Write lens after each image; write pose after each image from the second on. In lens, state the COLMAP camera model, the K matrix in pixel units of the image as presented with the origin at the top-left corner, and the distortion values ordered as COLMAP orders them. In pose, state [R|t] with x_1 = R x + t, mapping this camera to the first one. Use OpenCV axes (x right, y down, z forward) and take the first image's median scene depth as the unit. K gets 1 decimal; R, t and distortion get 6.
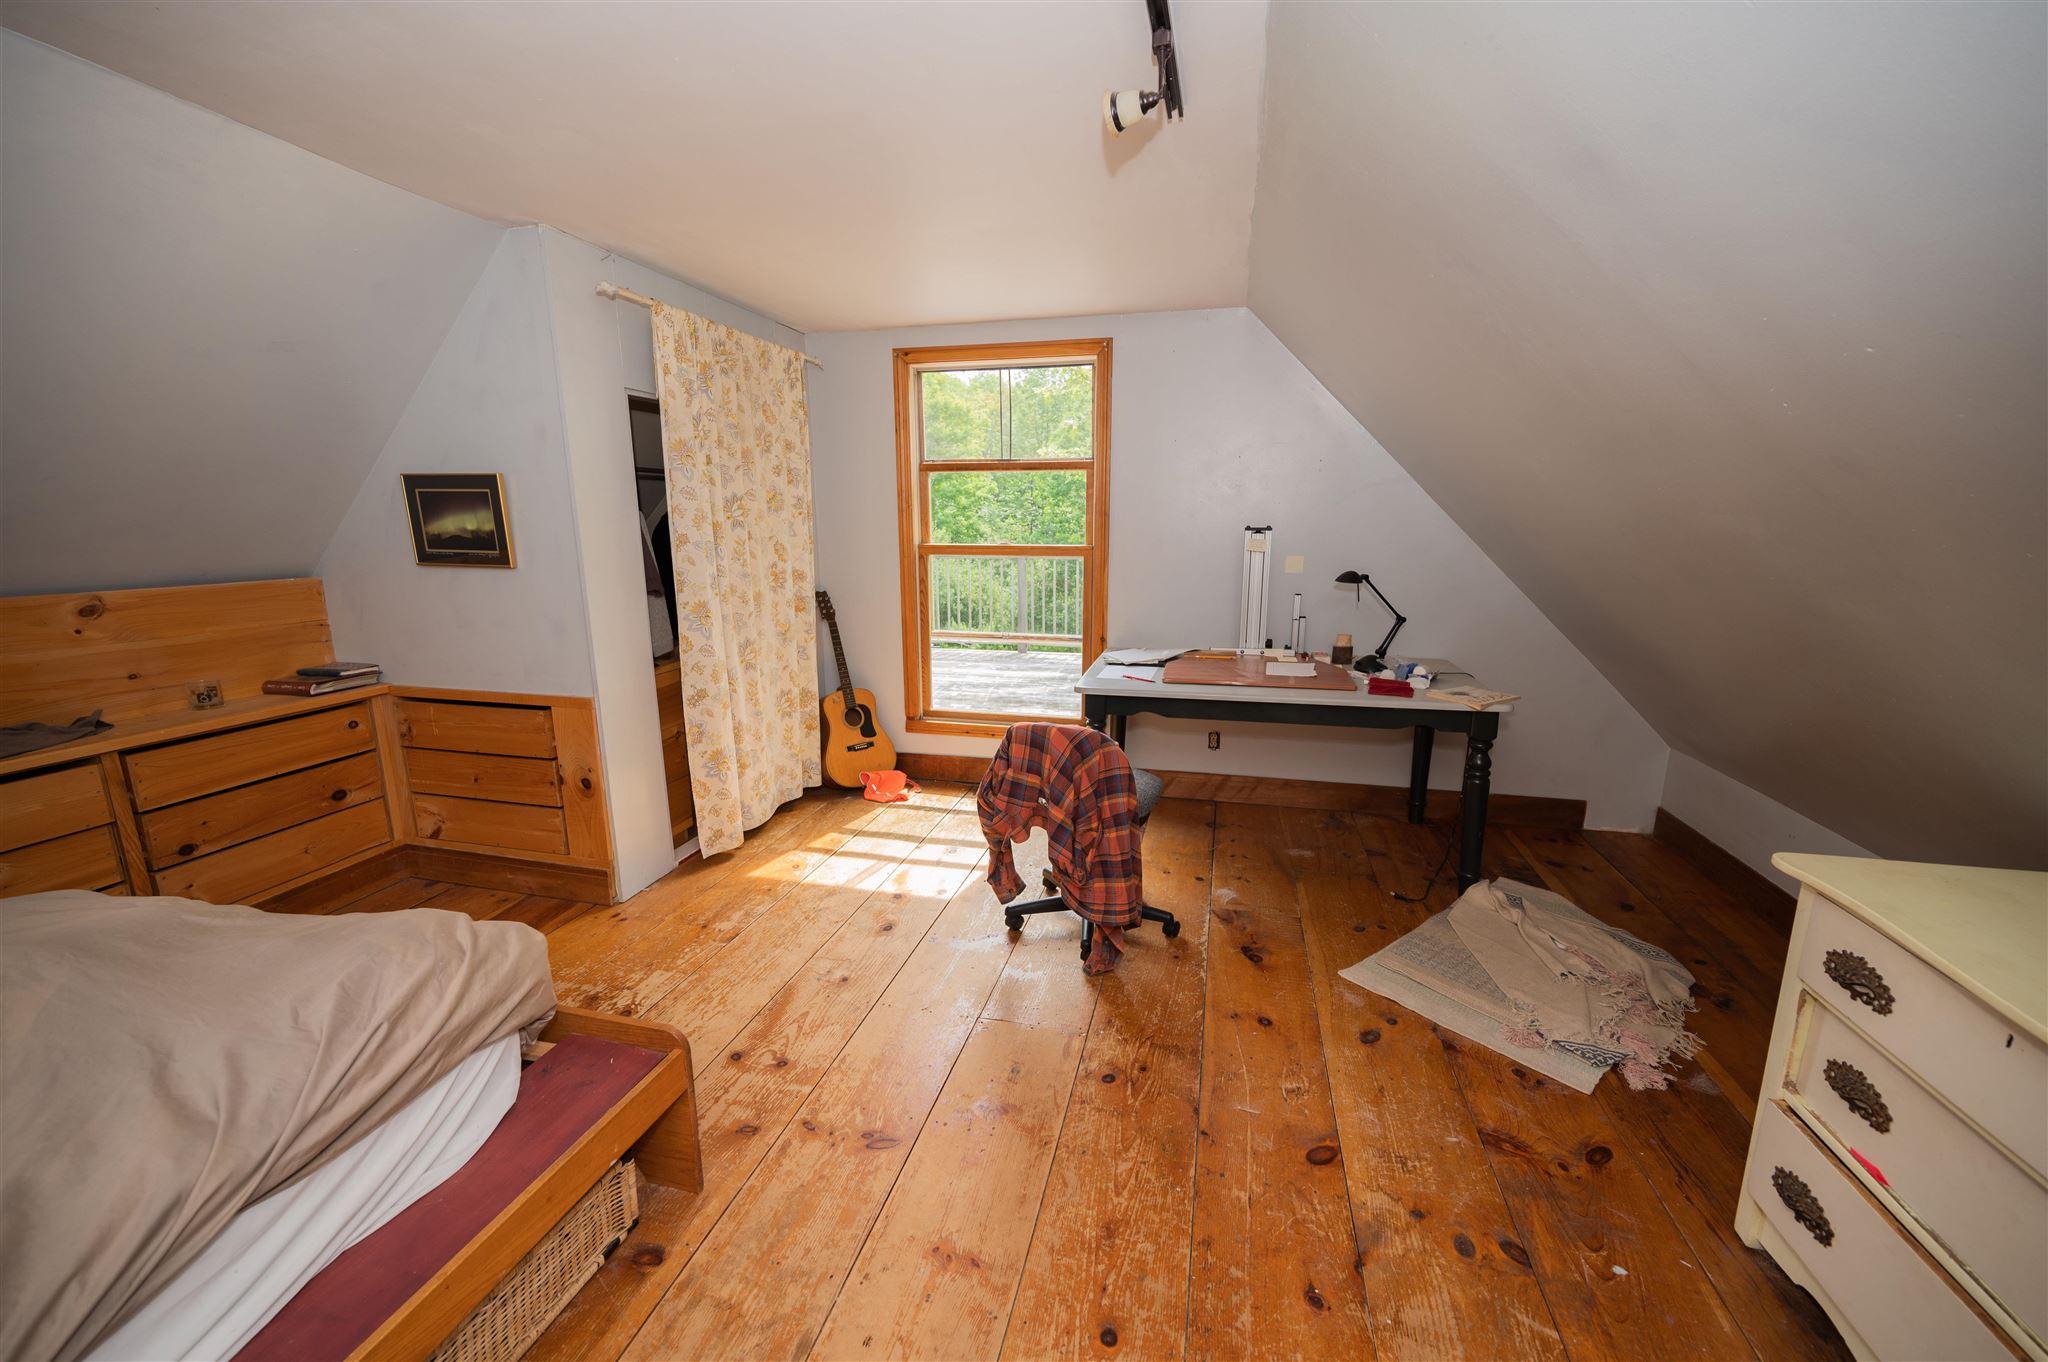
lens RADIAL K [[806.2, 0, 1023.1], [0, 806.2, 677.6], [0, 0, 1]] dist [-0.000721, 0.000182]
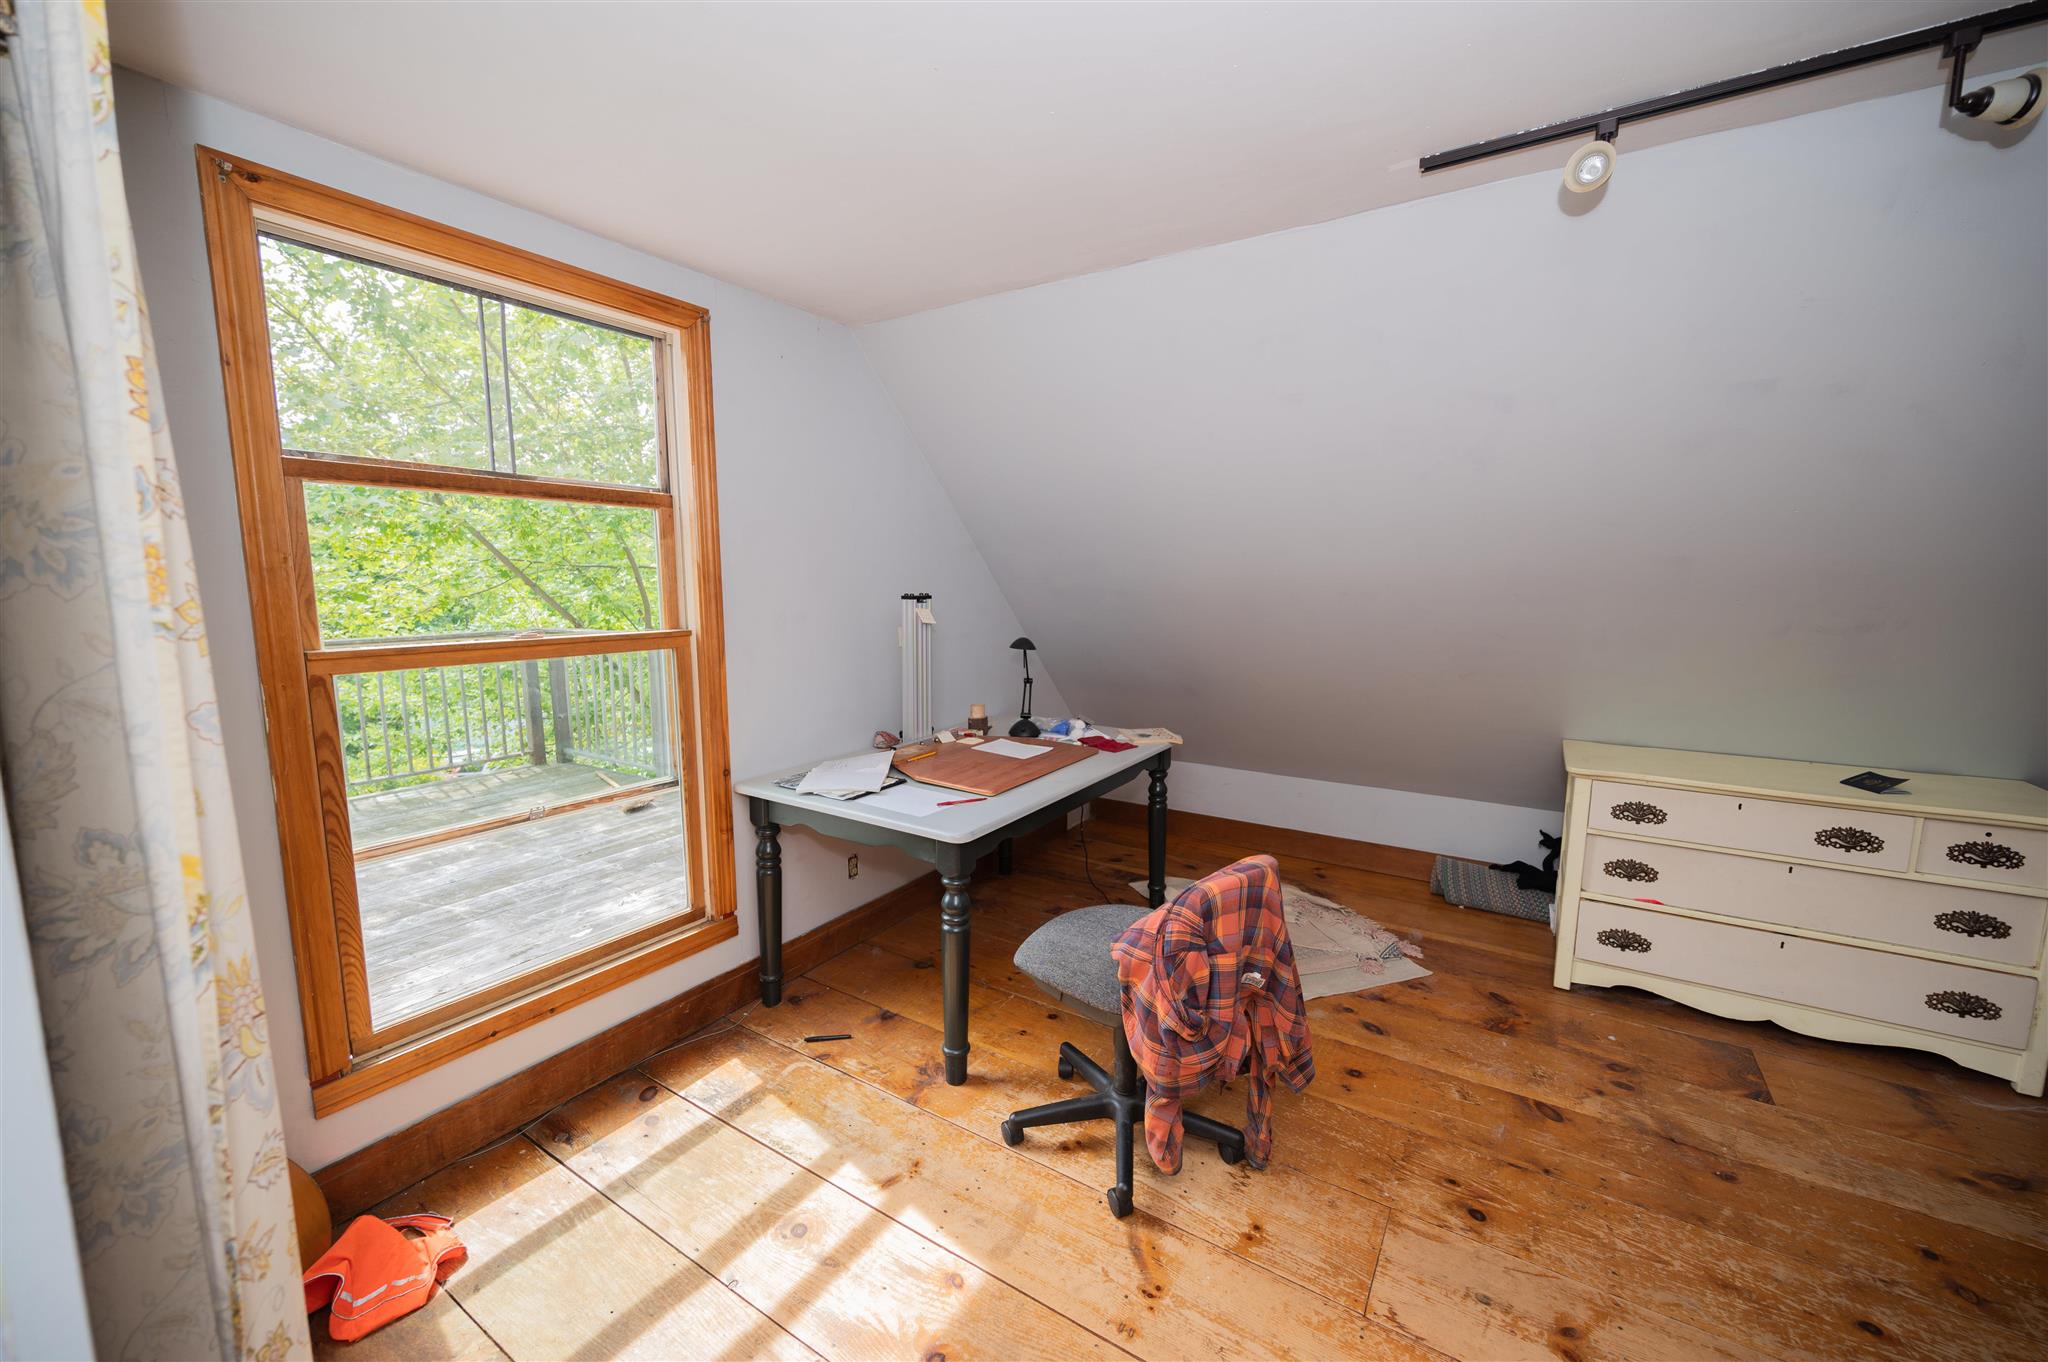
lens RADIAL K [[806.2, 0, 1020.3], [0, 806.2, 688.8], [0, 0, 1]] dist [-0.000721, 0.000182]
pose [[0.318997, -0.127384, 0.939156, -0.509972], [0.188036, 0.979734, 0.069019, -0.138825], [-0.928915, 0.154578, 0.336485, 0.683361]]
